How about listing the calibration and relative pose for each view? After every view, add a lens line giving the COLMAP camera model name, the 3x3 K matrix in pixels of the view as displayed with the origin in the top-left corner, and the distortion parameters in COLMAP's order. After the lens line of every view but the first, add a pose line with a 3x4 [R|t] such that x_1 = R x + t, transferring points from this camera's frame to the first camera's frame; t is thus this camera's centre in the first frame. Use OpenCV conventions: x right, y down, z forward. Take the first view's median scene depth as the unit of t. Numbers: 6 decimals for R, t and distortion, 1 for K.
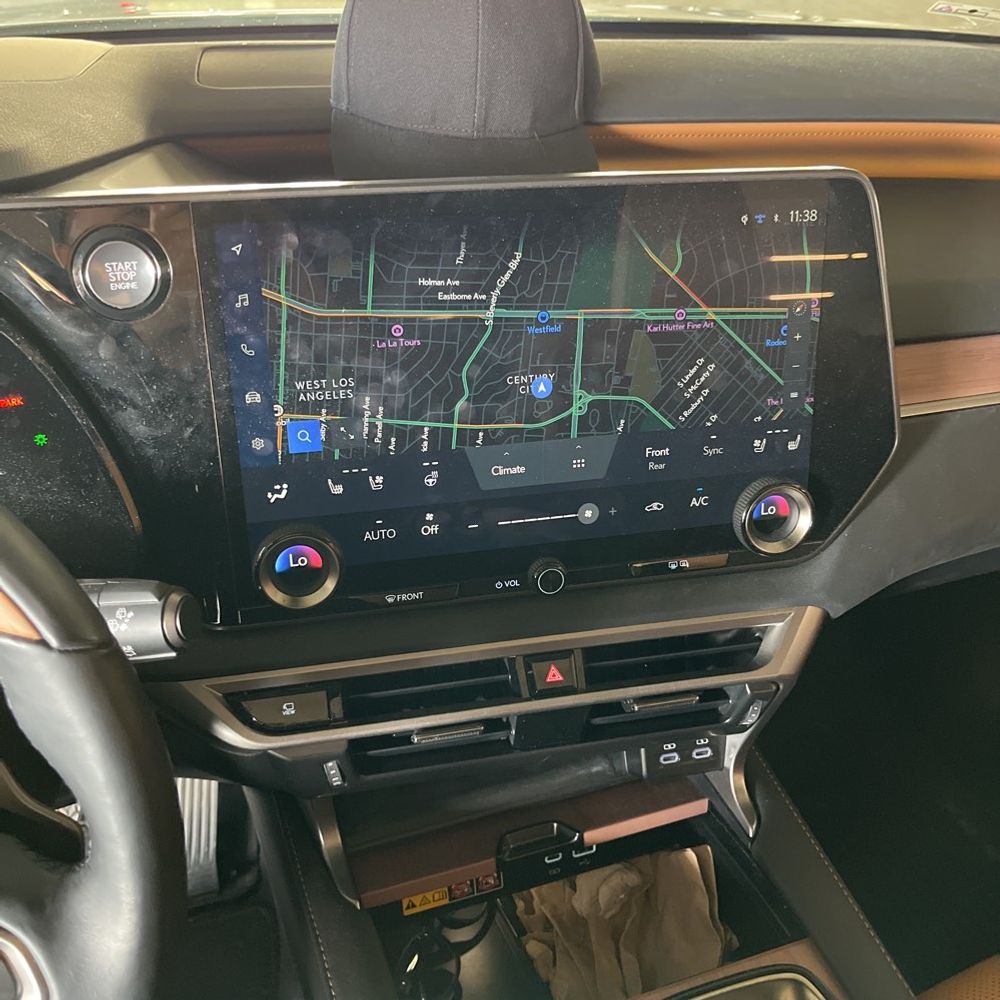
lens RADIAL K [[1013.0, 0, 500.0], [0, 1013.0, 500.0], [0, 0, 1]] dist [0.016827, 0.004166]
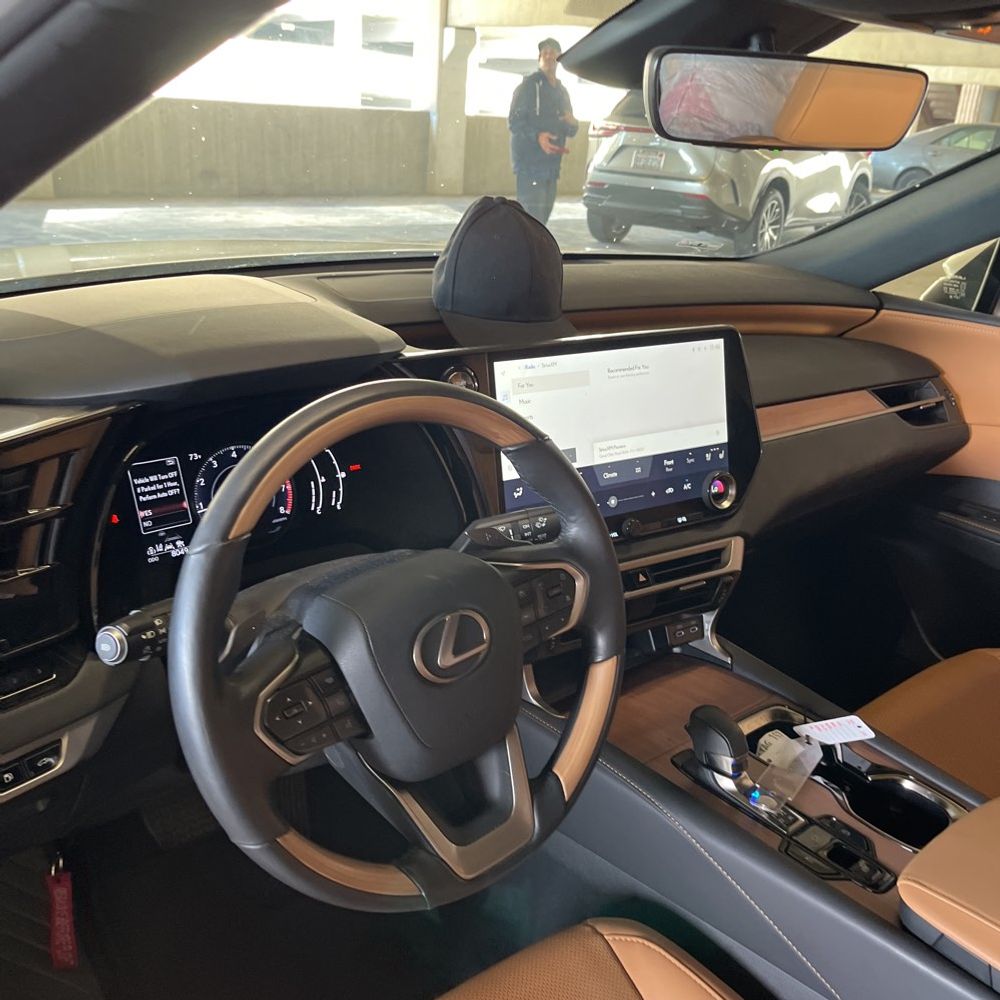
lens RADIAL K [[1013.0, 0, 500.0], [0, 1013.0, 500.0], [0, 0, 1]] dist [0.016827, 0.004166]
pose [[0.939112, -0.101067, 0.328410, -0.797922], [0.152651, 0.978983, -0.135237, 0.237934], [-0.307840, 0.177135, 0.934803, -0.740087]]
